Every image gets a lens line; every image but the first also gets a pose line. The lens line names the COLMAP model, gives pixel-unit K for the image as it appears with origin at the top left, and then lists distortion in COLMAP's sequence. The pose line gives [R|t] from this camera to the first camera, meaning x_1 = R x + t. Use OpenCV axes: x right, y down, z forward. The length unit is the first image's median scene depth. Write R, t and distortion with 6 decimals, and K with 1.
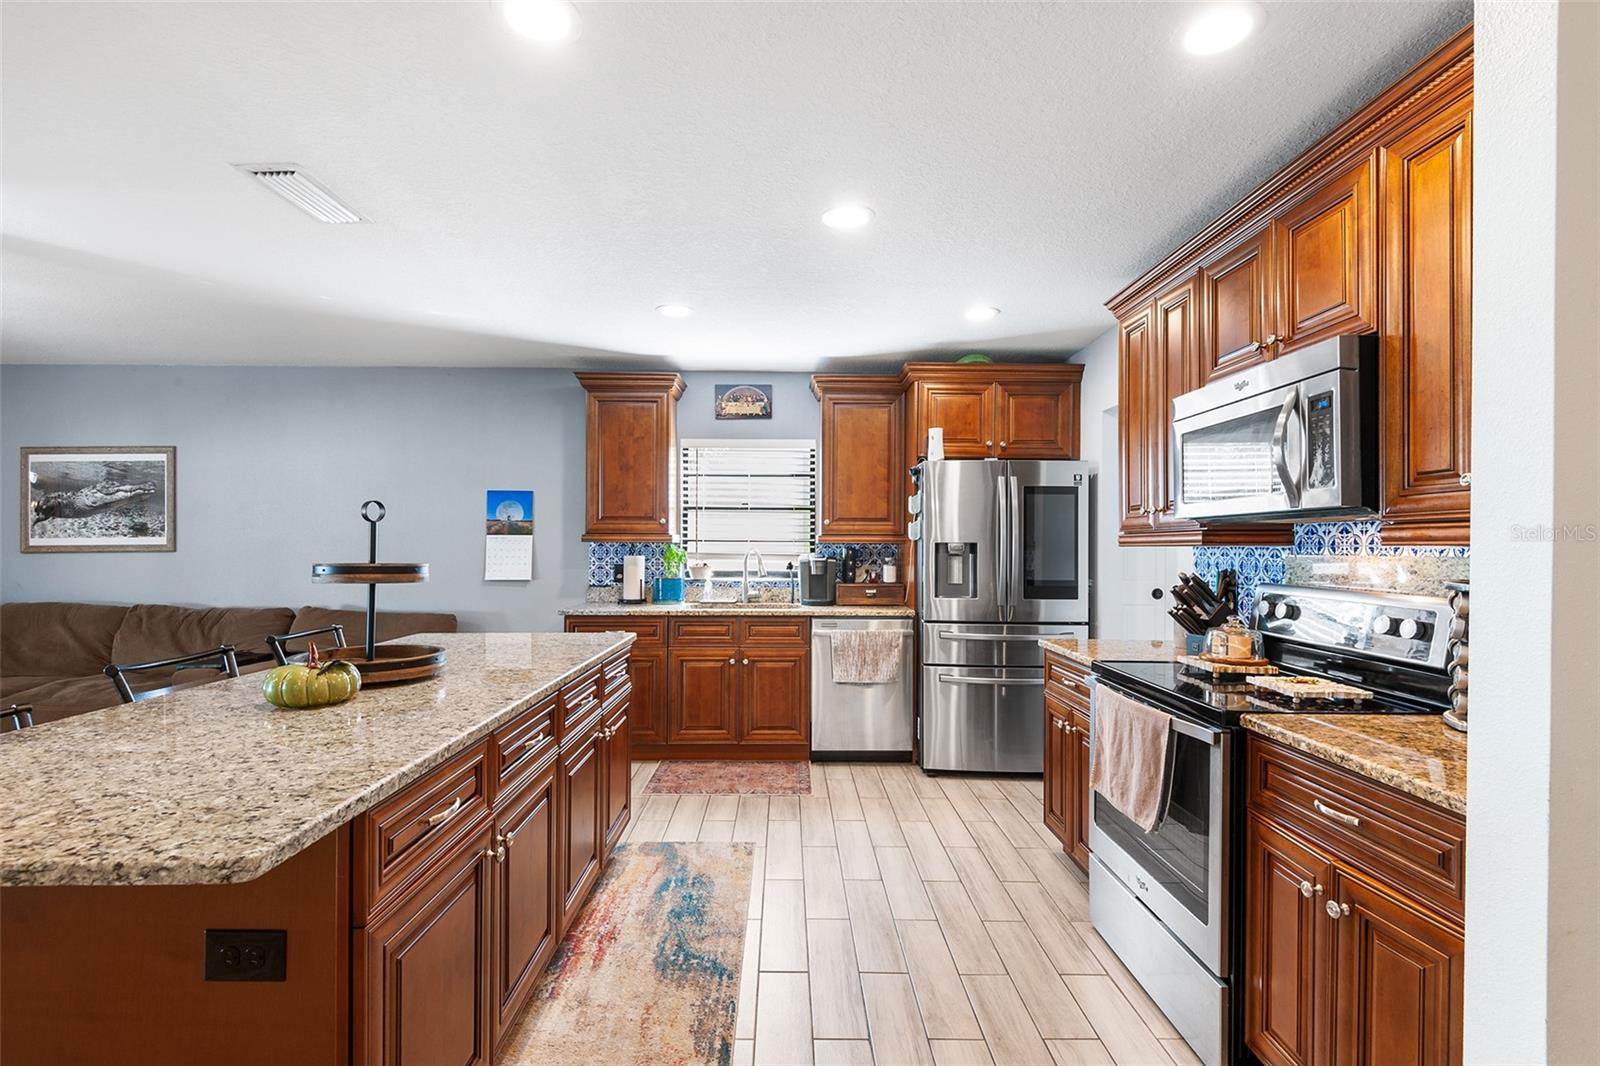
lens RADIAL K [[731.9, 0, 802.5], [0, 731.9, 539.6], [0, 0, 1]] dist [0.004176, -0.000027]
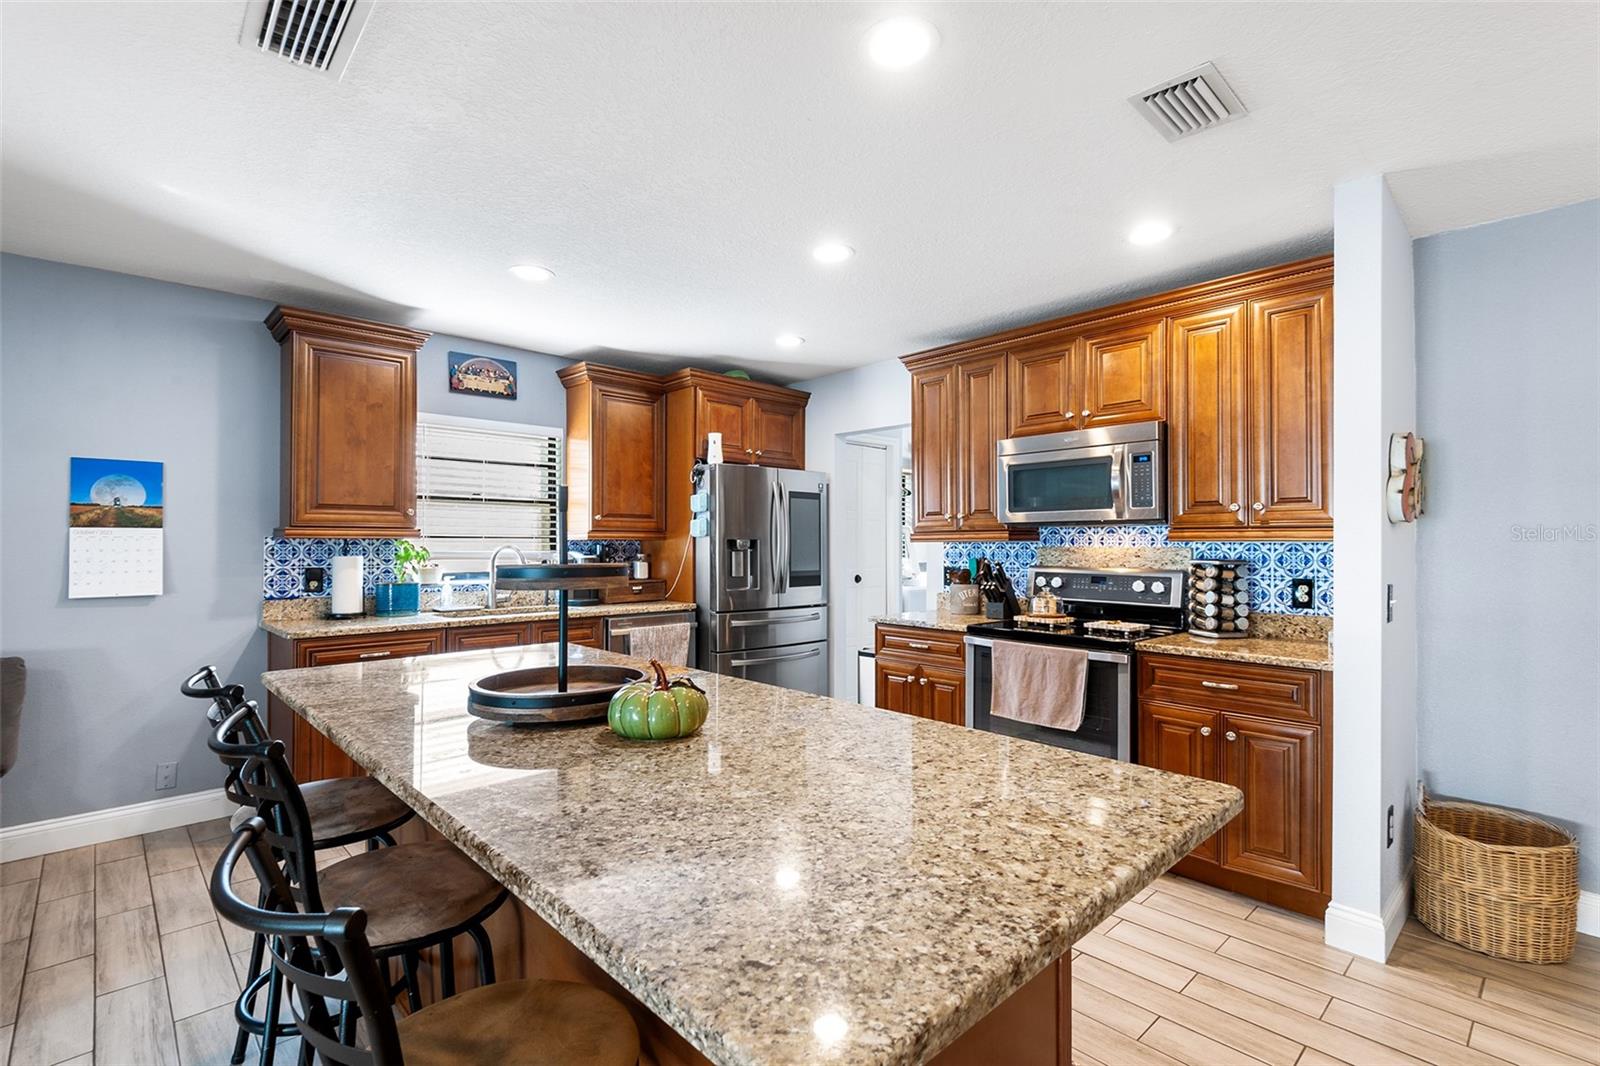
lens RADIAL K [[731.9, 0, 802.9], [0, 731.9, 536.3], [0, 0, 1]] dist [0.004176, -0.000027]
pose [[0.737921, 0.003332, 0.674878, -0.411854], [-0.002585, 0.999994, -0.002111, 0.001626], [-0.674882, -0.000187, 0.737926, 0.110228]]
